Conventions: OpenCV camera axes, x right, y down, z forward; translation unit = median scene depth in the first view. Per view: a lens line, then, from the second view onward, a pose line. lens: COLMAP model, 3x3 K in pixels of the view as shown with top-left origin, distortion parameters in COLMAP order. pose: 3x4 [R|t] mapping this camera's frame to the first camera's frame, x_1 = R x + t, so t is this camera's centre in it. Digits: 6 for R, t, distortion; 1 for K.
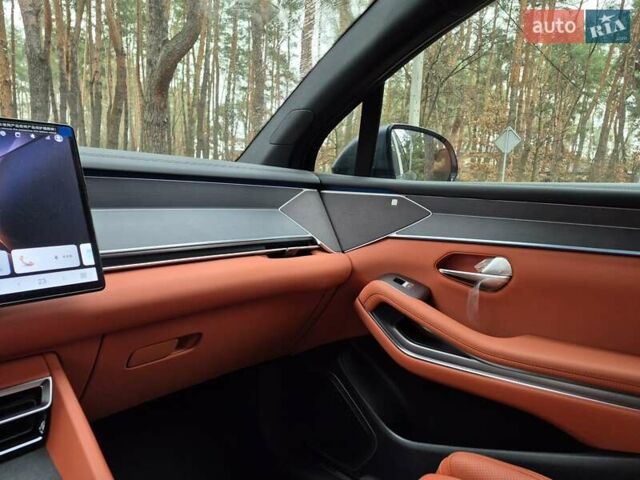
lens RADIAL K [[435.6, 0, 315.9], [0, 435.6, 244.4], [0, 0, 1]] dist [0.045680, -0.051206]
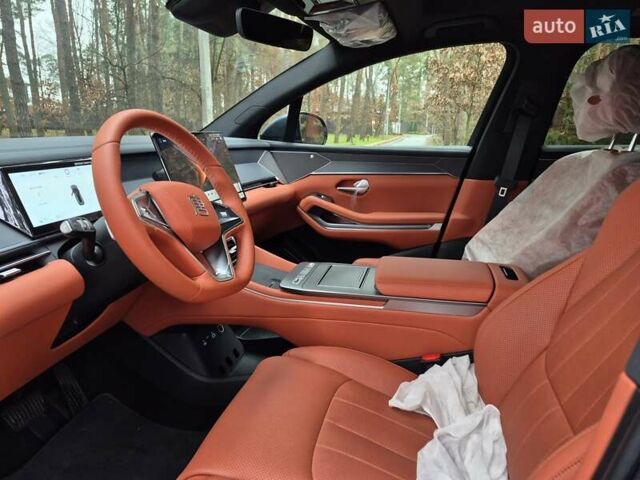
lens RADIAL K [[435.6, 0, 315.9], [0, 435.6, 244.4], [0, 0, 1]] dist [0.045680, -0.051206]
pose [[0.887435, -0.133368, 0.441217, -0.760934], [0.073678, 0.985961, 0.149840, 0.002270], [-0.455006, -0.100465, 0.884803, -0.838426]]
